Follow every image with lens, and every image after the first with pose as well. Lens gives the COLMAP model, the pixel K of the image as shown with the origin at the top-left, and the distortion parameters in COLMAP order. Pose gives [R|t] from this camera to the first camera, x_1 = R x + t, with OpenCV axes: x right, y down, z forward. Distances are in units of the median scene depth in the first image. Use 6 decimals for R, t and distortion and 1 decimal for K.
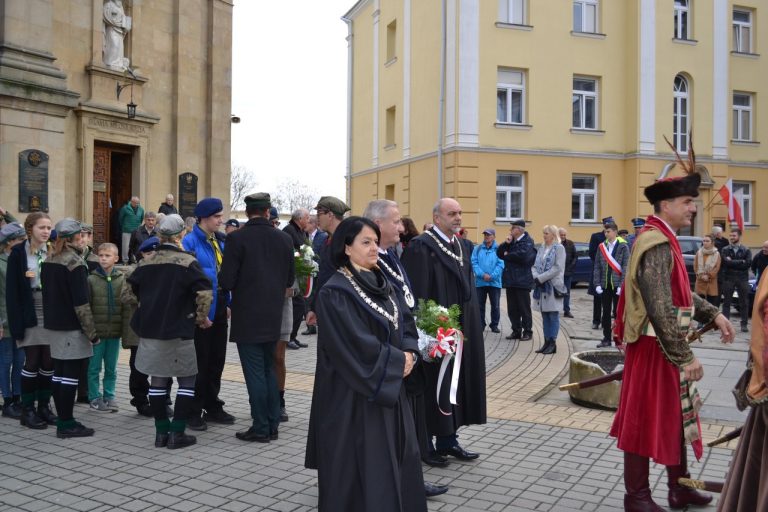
lens RADIAL K [[774.5, 0, 384.0], [0, 774.5, 256.0], [0, 0, 1]] dist [-0.061256, 0.007263]
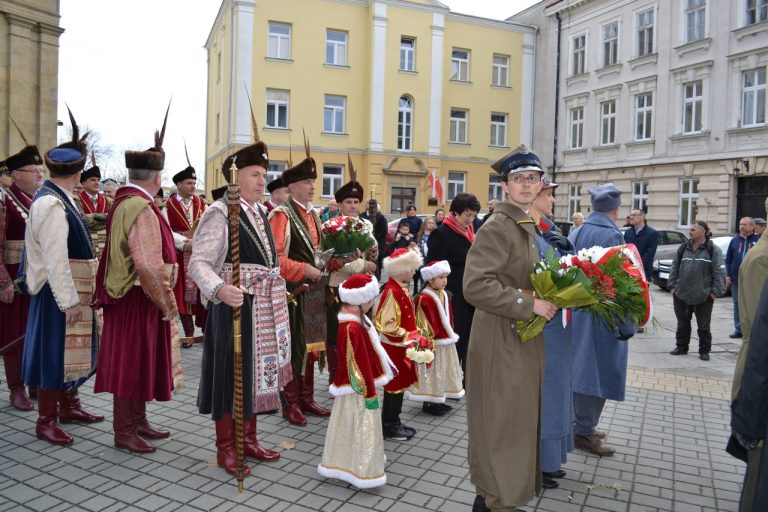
lens RADIAL K [[615.1, 0, 386.9], [0, 615.1, 253.4], [0, 0, 1]] dist [-0.079237, 0.009007]
pose [[0.998475, 0.018698, 0.051950, 0.390479], [-0.021068, 0.998744, 0.045454, 0.008332], [-0.051035, -0.046479, 0.997615, -0.202534]]
